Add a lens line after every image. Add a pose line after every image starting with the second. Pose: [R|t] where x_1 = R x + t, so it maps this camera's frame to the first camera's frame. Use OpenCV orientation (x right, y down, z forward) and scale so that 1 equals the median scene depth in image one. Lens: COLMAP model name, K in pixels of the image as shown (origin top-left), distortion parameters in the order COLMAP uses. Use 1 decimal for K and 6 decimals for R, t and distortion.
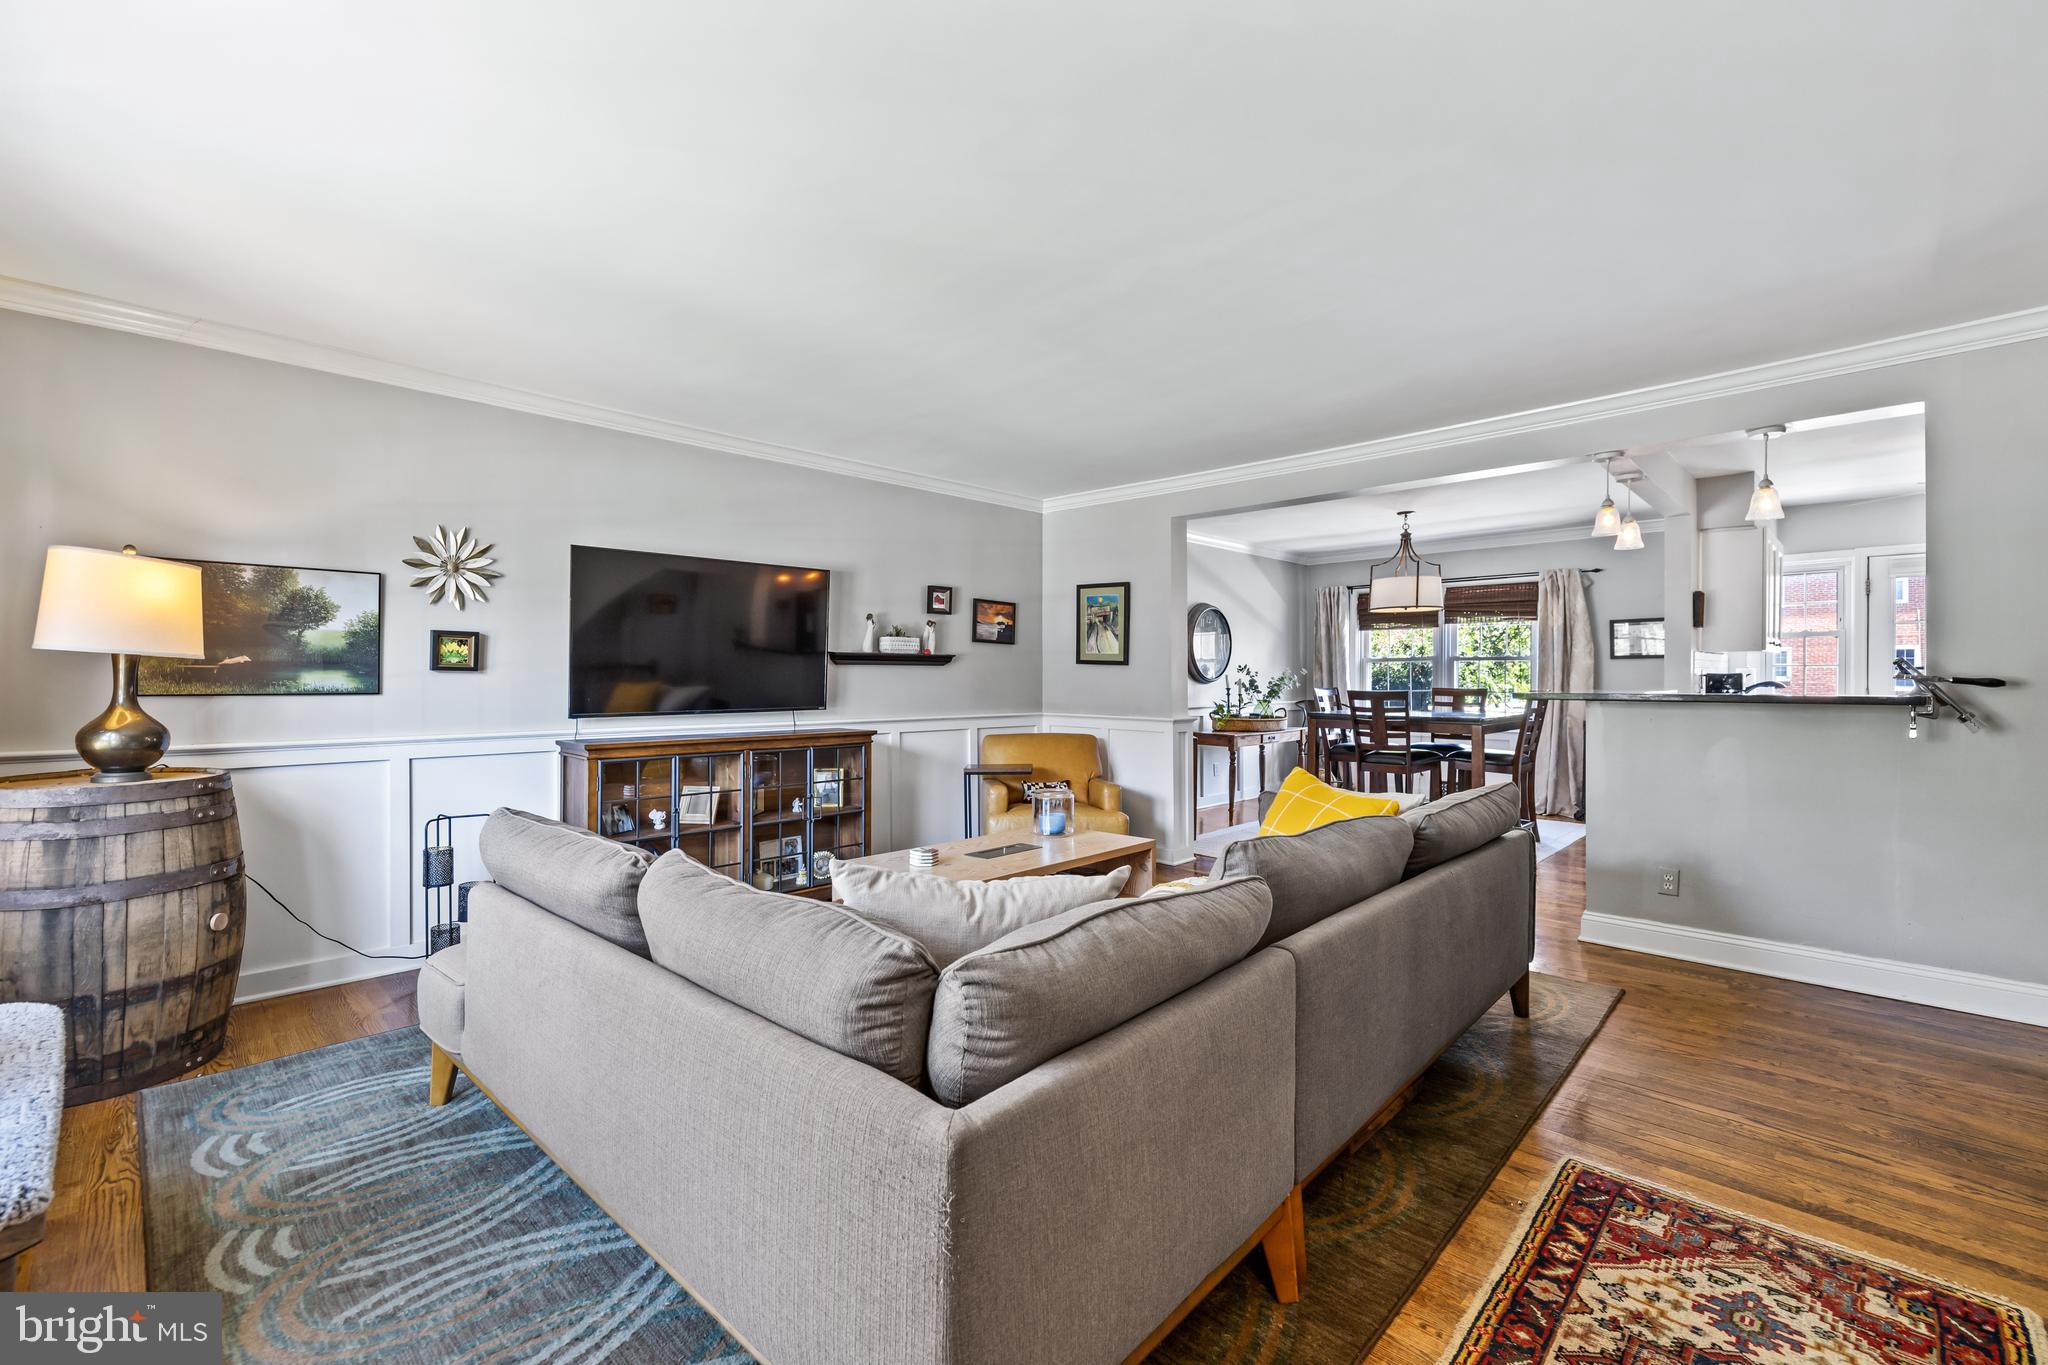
lens RADIAL K [[870.4, 0, 1015.7], [0, 870.4, 689.2], [0, 0, 1]] dist [0.002958, 0.000794]
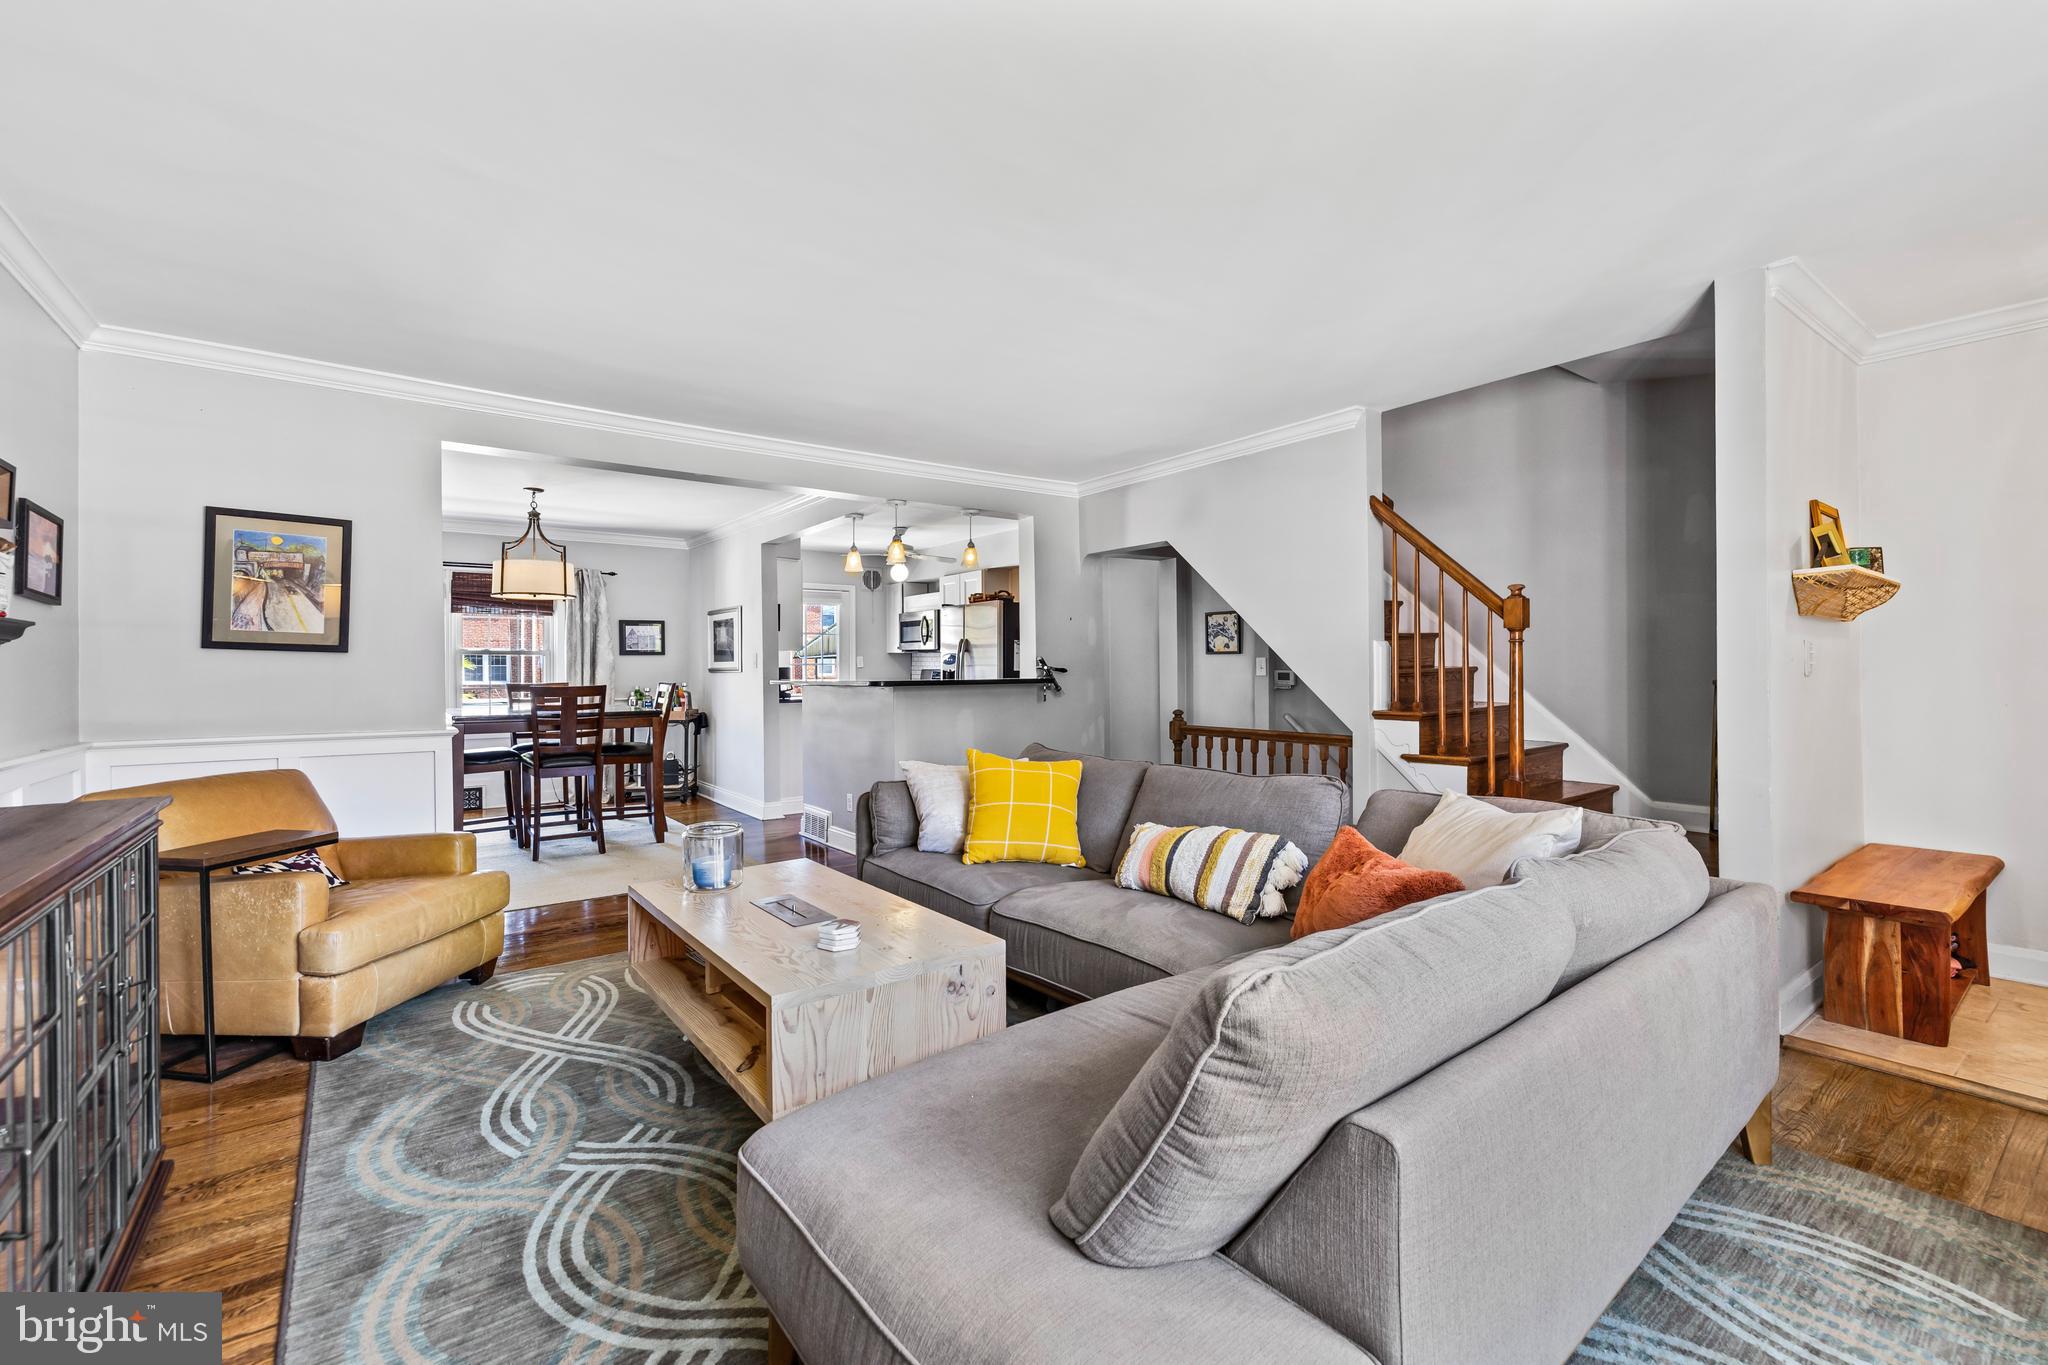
lens RADIAL K [[870.4, 0, 1028.3], [0, 870.4, 671.3], [0, 0, 1]] dist [0.002958, 0.000794]
pose [[0.139662, -0.001755, 0.990198, -1.356513], [0.019744, 0.999805, -0.001013, -0.009174], [-0.990002, 0.019692, 0.139669, 1.317584]]
